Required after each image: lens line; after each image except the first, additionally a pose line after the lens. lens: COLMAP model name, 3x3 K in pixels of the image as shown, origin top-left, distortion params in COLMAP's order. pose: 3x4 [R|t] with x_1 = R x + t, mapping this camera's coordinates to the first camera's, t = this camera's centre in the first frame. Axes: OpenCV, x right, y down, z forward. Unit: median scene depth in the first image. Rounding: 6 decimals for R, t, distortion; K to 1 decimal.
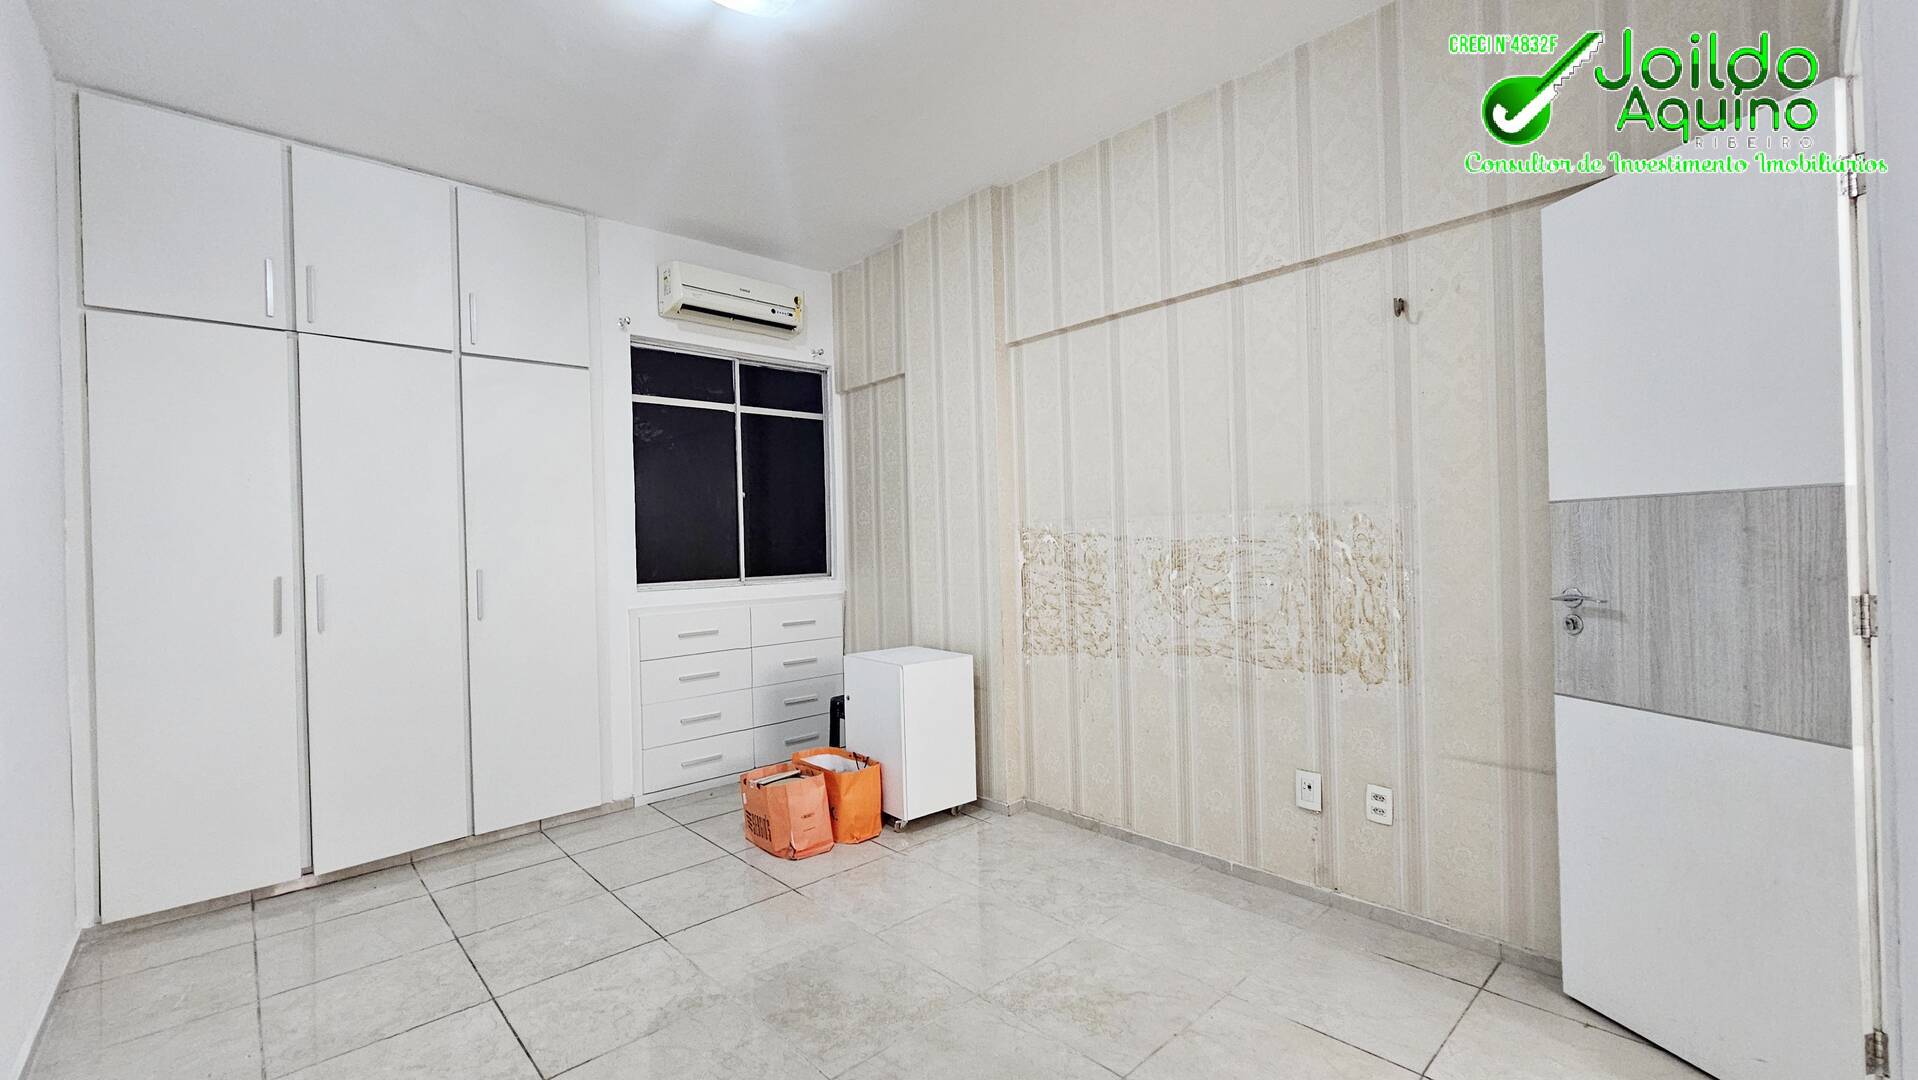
lens RADIAL K [[788.5, 0, 970.0], [0, 788.5, 539.2], [0, 0, 1]] dist [-0.001765, 0.000472]
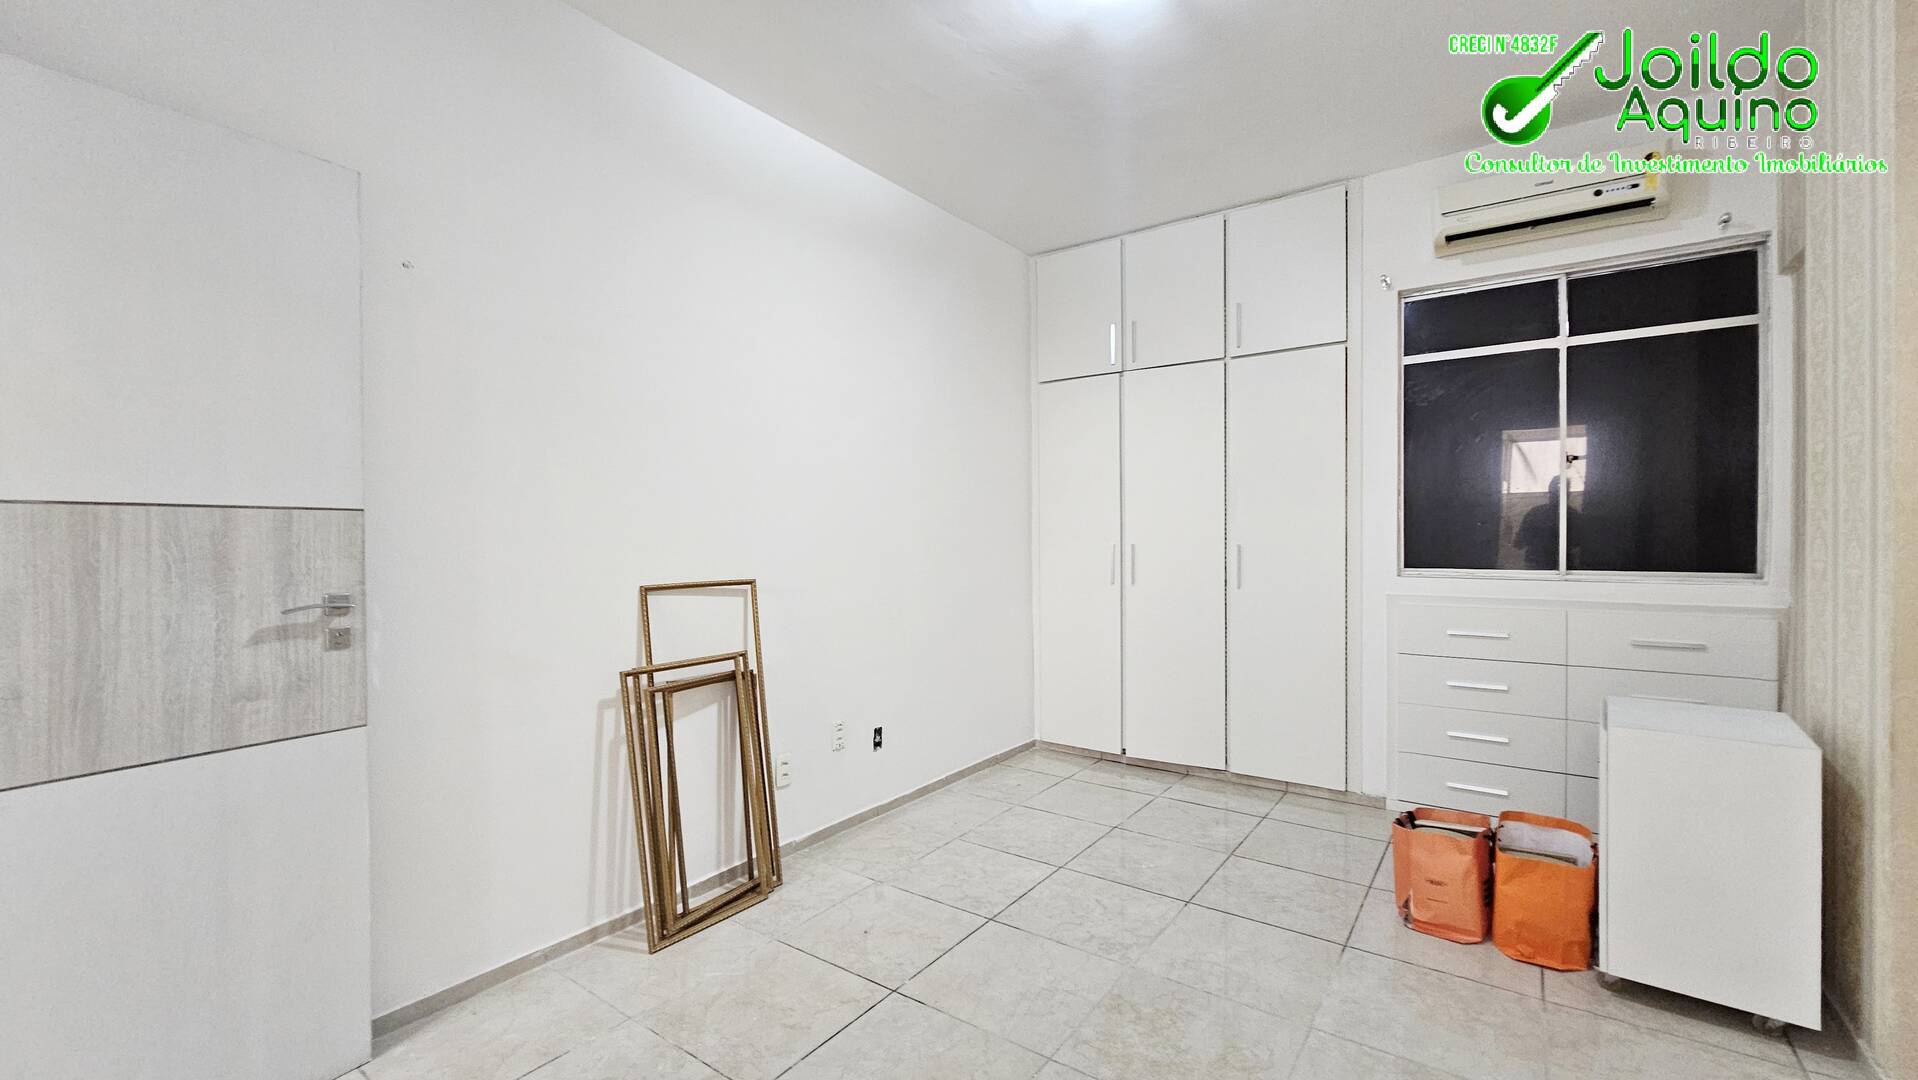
lens RADIAL K [[788.5, 0, 960.4], [0, 788.5, 544.7], [0, 0, 1]] dist [-0.001765, 0.000472]
pose [[0.191059, 0.039585, -0.980780, 0.454903], [0.005275, 0.999131, 0.041353, -0.012541], [0.981564, -0.013075, 0.190684, 0.411170]]
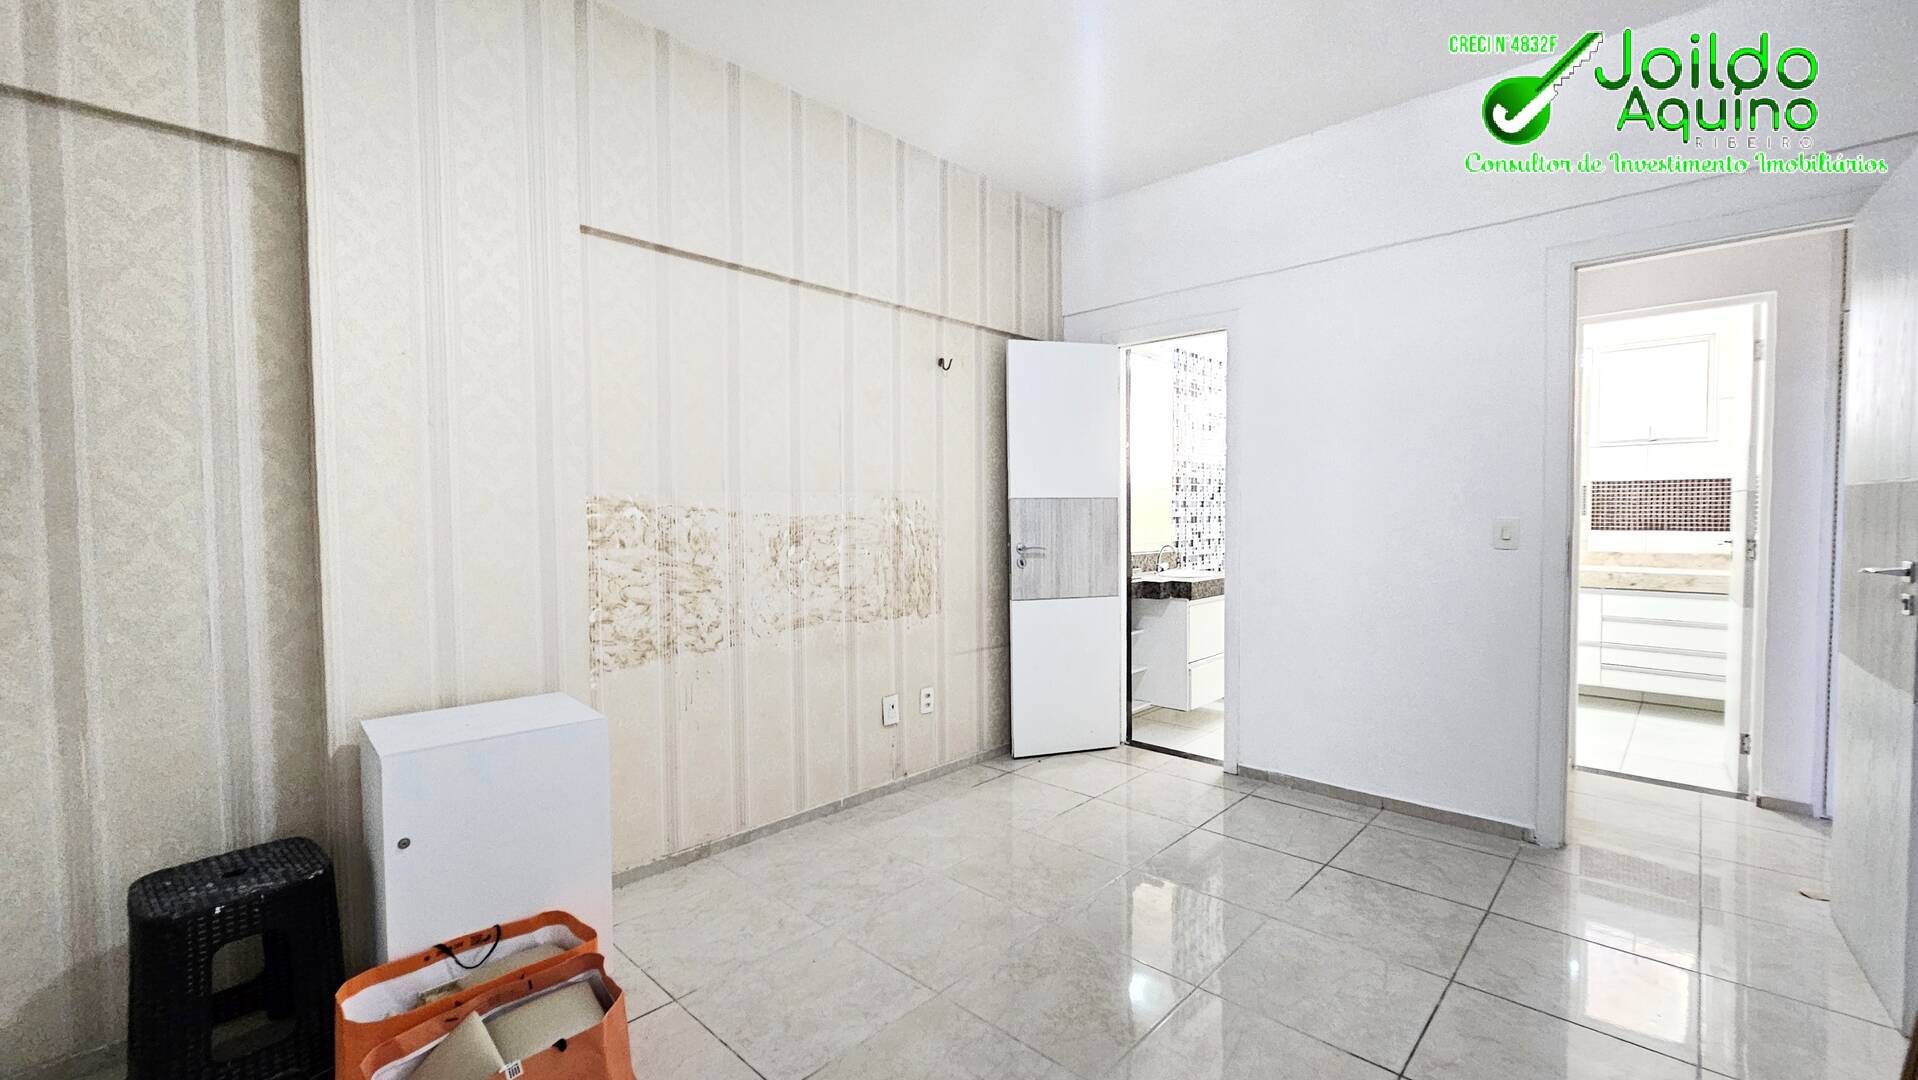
lens RADIAL K [[788.5, 0, 962.5], [0, 788.5, 531.9], [0, 0, 1]] dist [-0.001765, 0.000472]
pose [[-0.053462, -0.003530, 0.998564, -0.755146], [0.000802, 0.999993, 0.003578, 0.017254], [-0.998570, 0.000992, -0.053458, 0.819196]]
